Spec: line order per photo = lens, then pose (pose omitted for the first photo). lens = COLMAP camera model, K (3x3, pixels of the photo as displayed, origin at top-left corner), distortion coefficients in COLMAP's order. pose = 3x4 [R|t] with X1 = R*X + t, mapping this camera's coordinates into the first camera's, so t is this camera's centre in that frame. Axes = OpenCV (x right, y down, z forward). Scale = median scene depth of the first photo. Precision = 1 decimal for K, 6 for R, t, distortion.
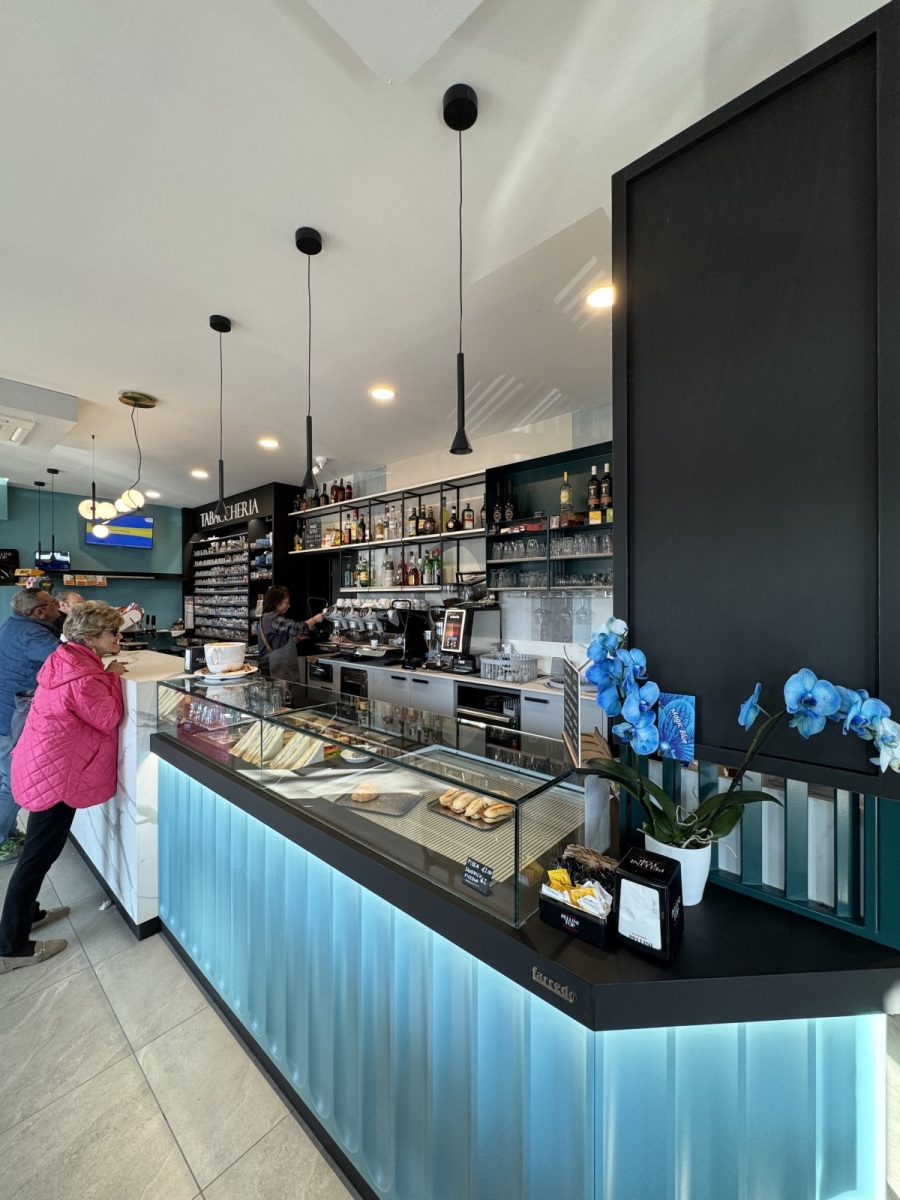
lens RADIAL K [[483.1, 0, 422.2], [0, 483.1, 597.2], [0, 0, 1]] dist [0.003666, 0.000102]
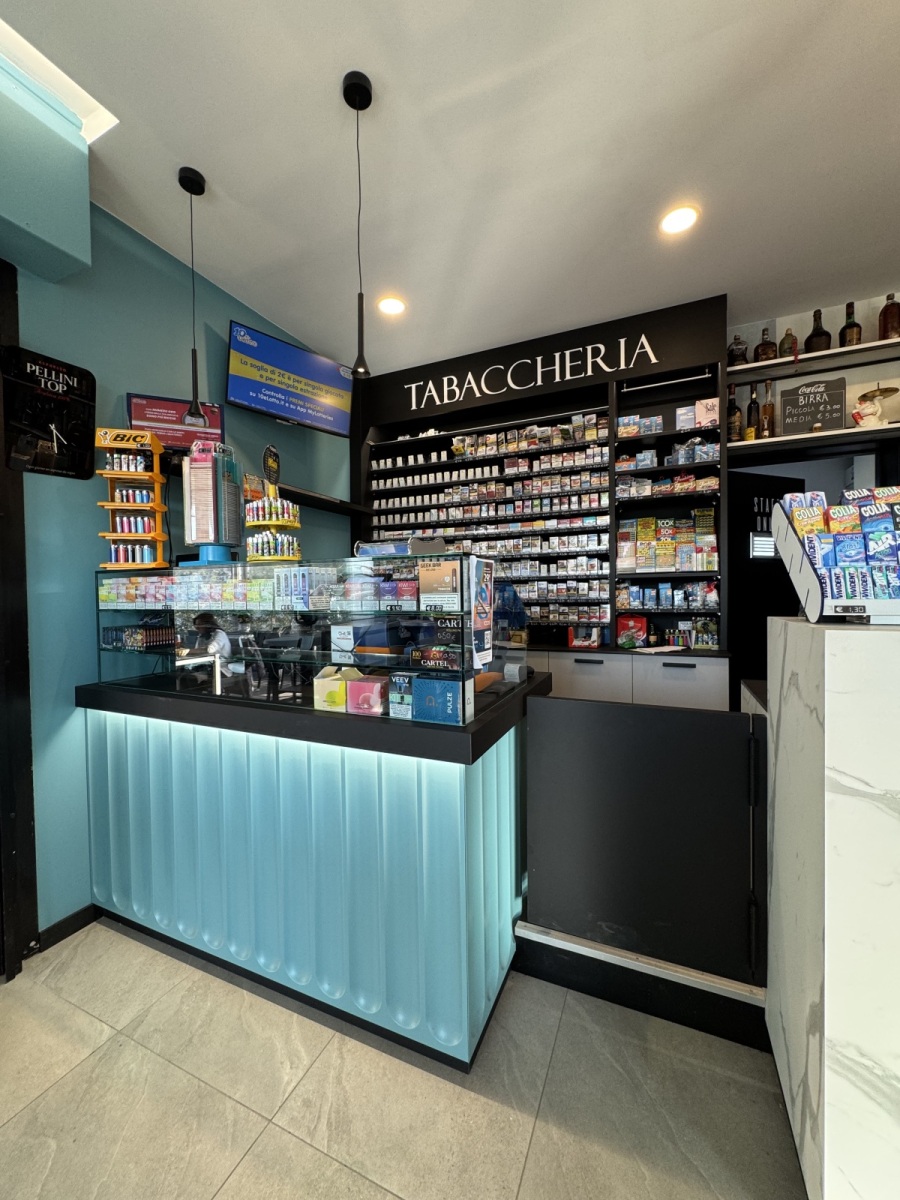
lens RADIAL K [[483.1, 0, 447.0], [0, 483.1, 595.6], [0, 0, 1]] dist [0.003666, 0.000102]
pose [[0.946871, -0.021810, 0.320874, -0.619972], [0.014722, 0.999591, 0.024501, 0.043071], [-0.321277, -0.018475, 0.946805, 0.522323]]
